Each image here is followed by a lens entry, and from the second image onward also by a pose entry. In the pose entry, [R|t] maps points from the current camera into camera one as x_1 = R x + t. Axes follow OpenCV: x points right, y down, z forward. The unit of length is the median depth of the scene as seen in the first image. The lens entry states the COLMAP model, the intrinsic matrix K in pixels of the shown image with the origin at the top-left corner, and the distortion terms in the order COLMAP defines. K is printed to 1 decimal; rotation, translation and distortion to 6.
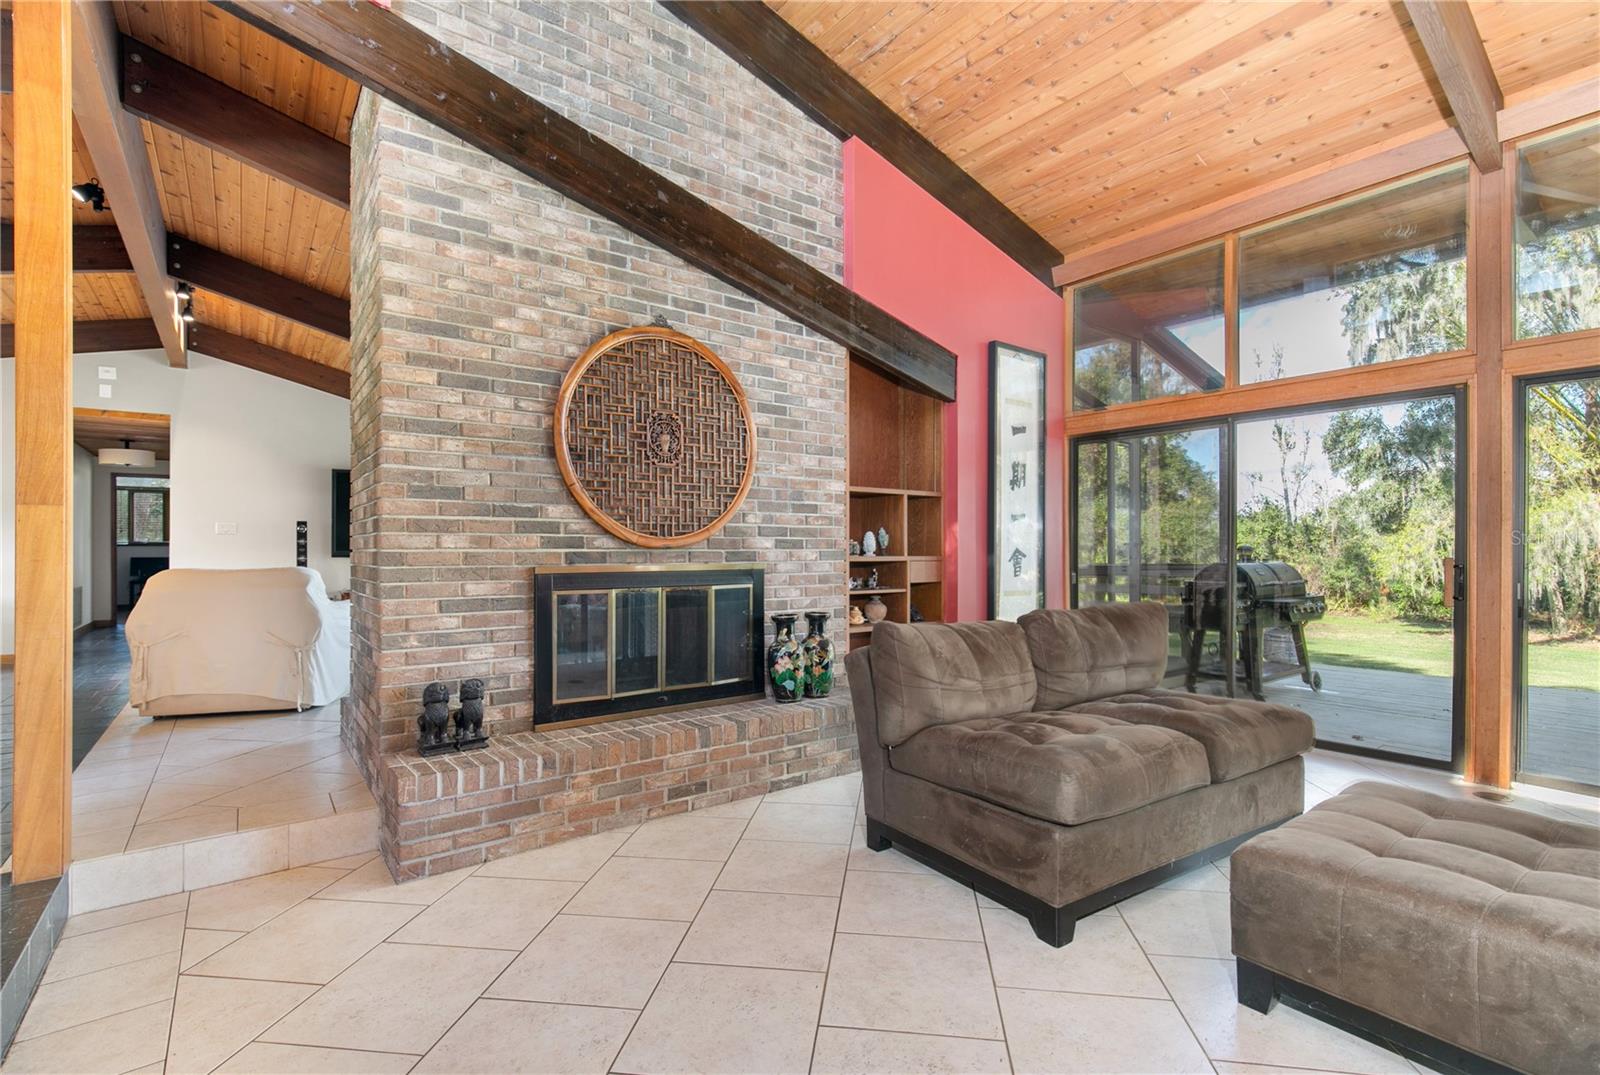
lens RADIAL K [[751.0, 0, 790.3], [0, 751.0, 547.5], [0, 0, 1]] dist [0.009588, -0.001091]
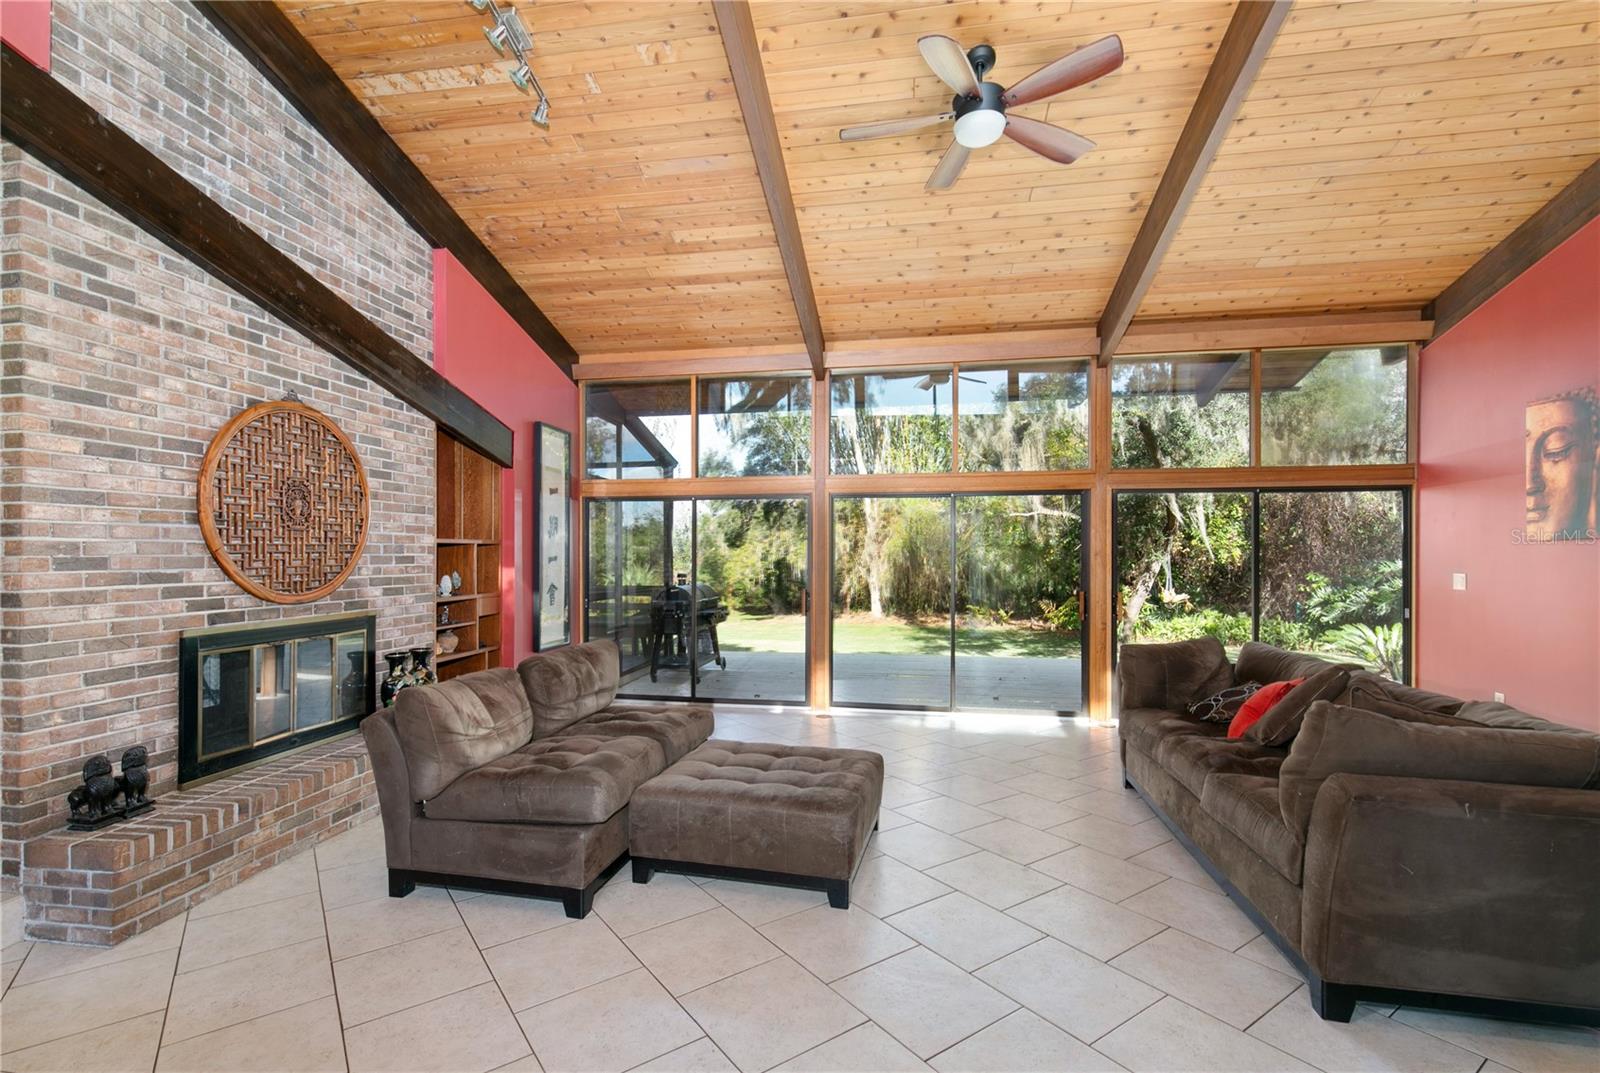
lens RADIAL K [[722.3, 0, 792.3], [0, 722.3, 565.7], [0, 0, 1]] dist [0.000324, 0.000145]
pose [[0.726741, -0.007894, 0.686866, -0.398372], [-0.003154, 0.999885, 0.014829, -0.078272], [-0.686904, -0.012943, 0.726633, -0.284002]]
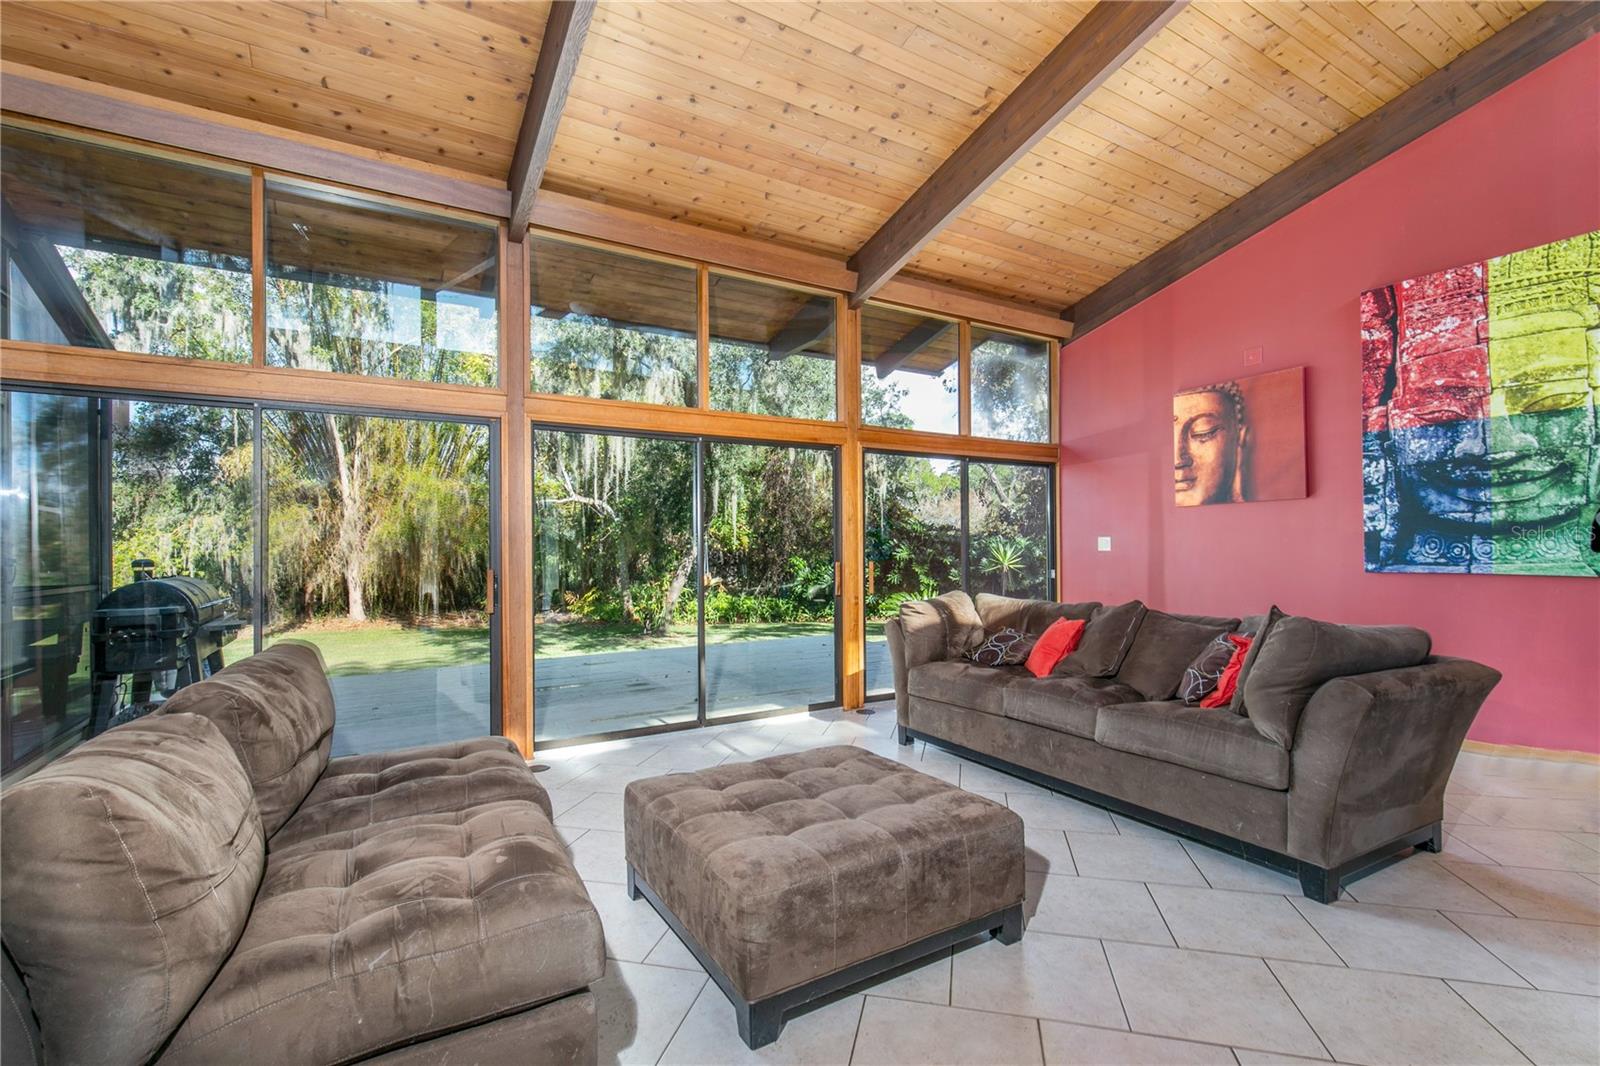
lens RADIAL K [[719.2, 0, 800.0], [0, 719.2, 533.0], [0, 0, 1]] dist [0.021904, 0.000042]
pose [[0.102028, 0.020248, 0.994575, -0.175685], [0.005950, 0.999763, -0.020964, -0.016490], [-0.994764, 0.008056, 0.101883, 0.480276]]
